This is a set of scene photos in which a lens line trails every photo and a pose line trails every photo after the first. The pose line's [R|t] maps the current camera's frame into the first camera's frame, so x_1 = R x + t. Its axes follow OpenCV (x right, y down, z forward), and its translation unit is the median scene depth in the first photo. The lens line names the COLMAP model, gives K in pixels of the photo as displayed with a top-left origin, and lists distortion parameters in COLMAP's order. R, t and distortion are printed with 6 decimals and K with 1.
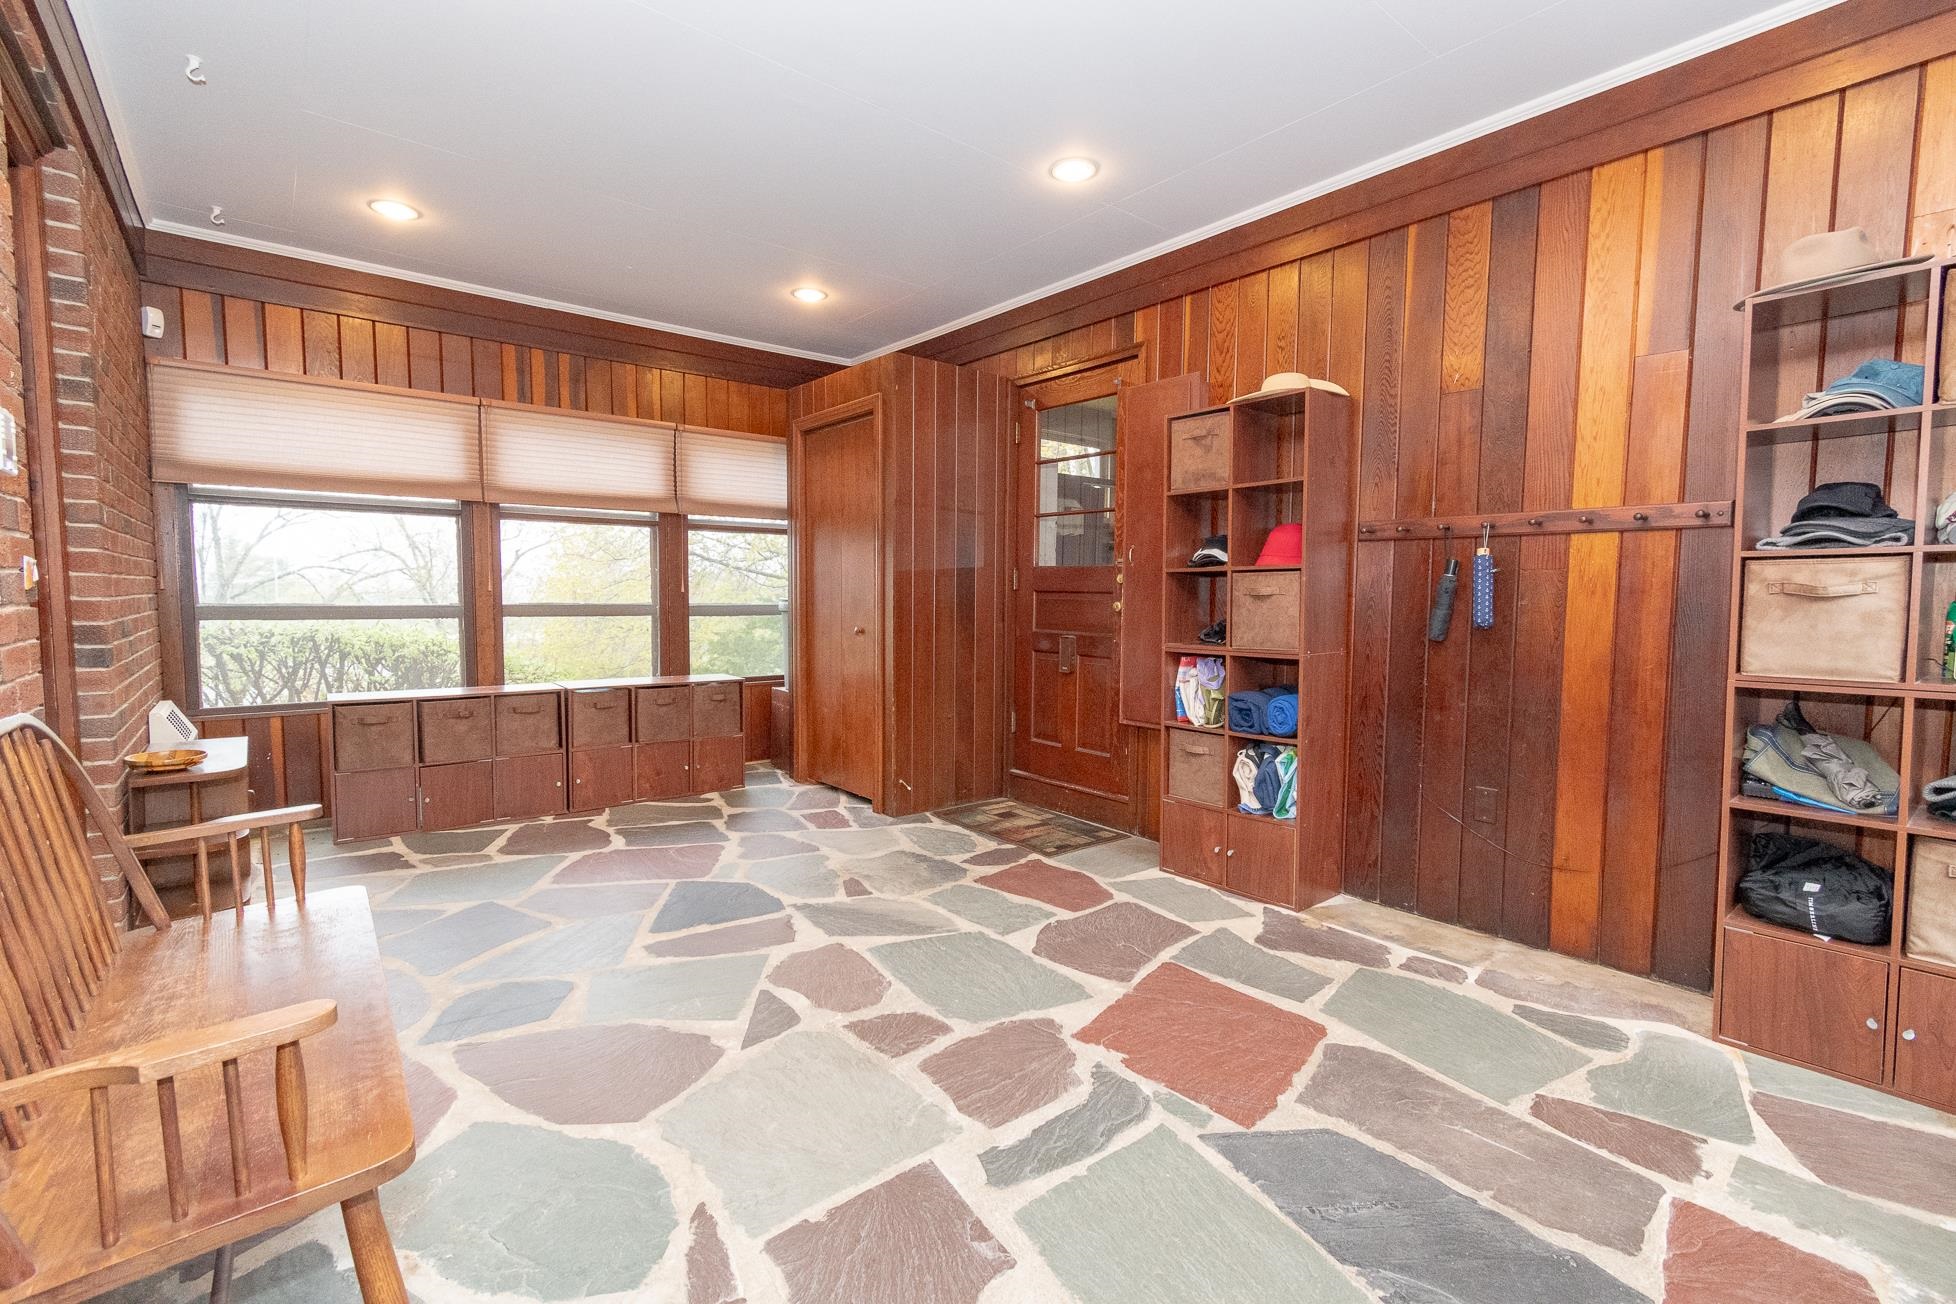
lens RADIAL K [[864.6, 0, 979.0], [0, 864.6, 652.9], [0, 0, 1]] dist [0.001327, 0.000310]
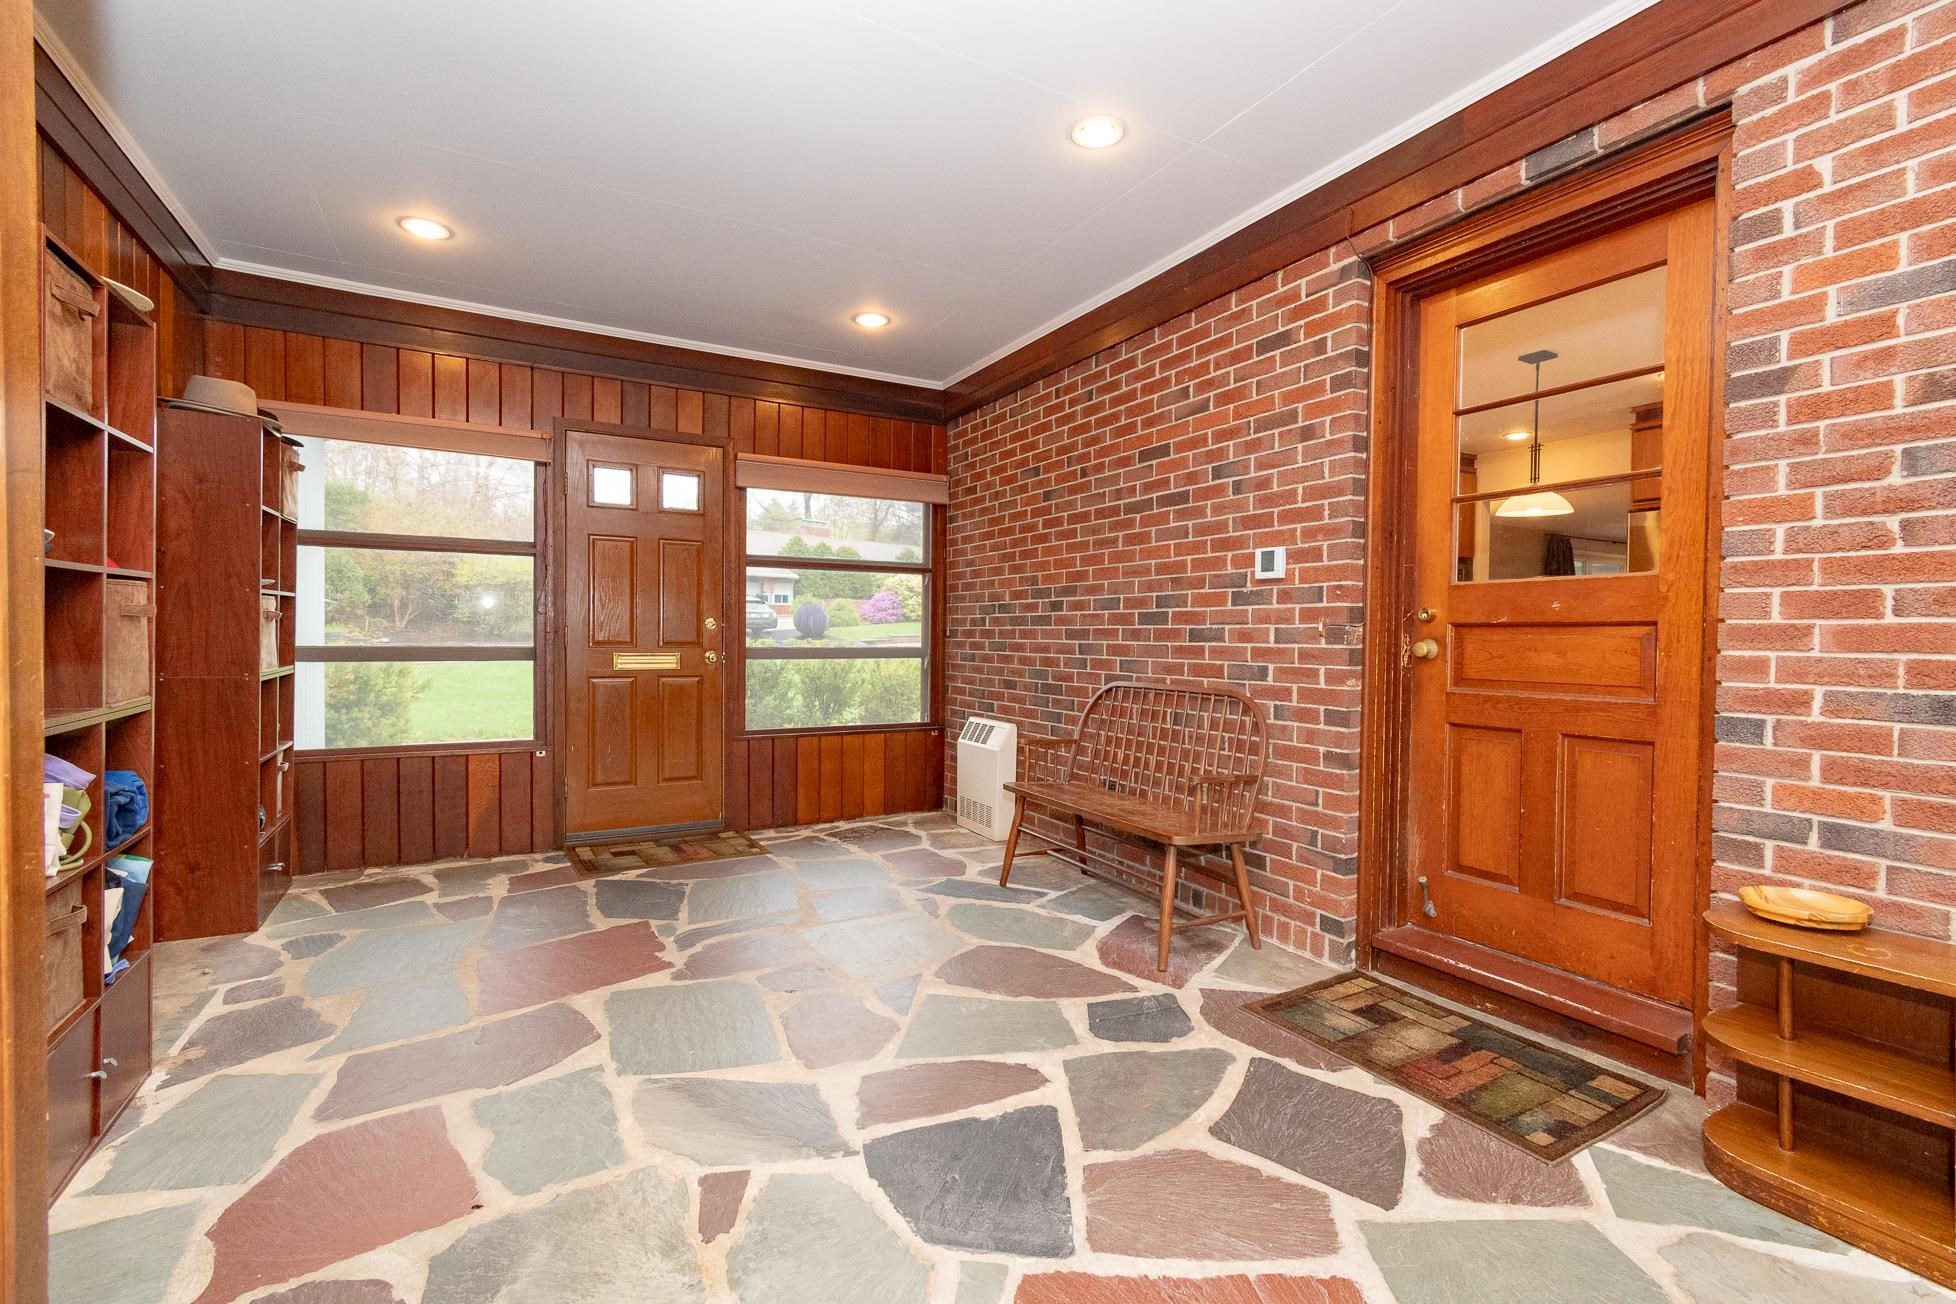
lens RADIAL K [[864.6, 0, 979.9], [0, 864.6, 648.9], [0, 0, 1]] dist [0.001327, 0.000310]
pose [[-0.984781, -0.024006, 0.172135, -0.507541], [-0.009431, 0.996337, 0.084992, -0.133458], [-0.173545, 0.082075, -0.981400, 1.966952]]
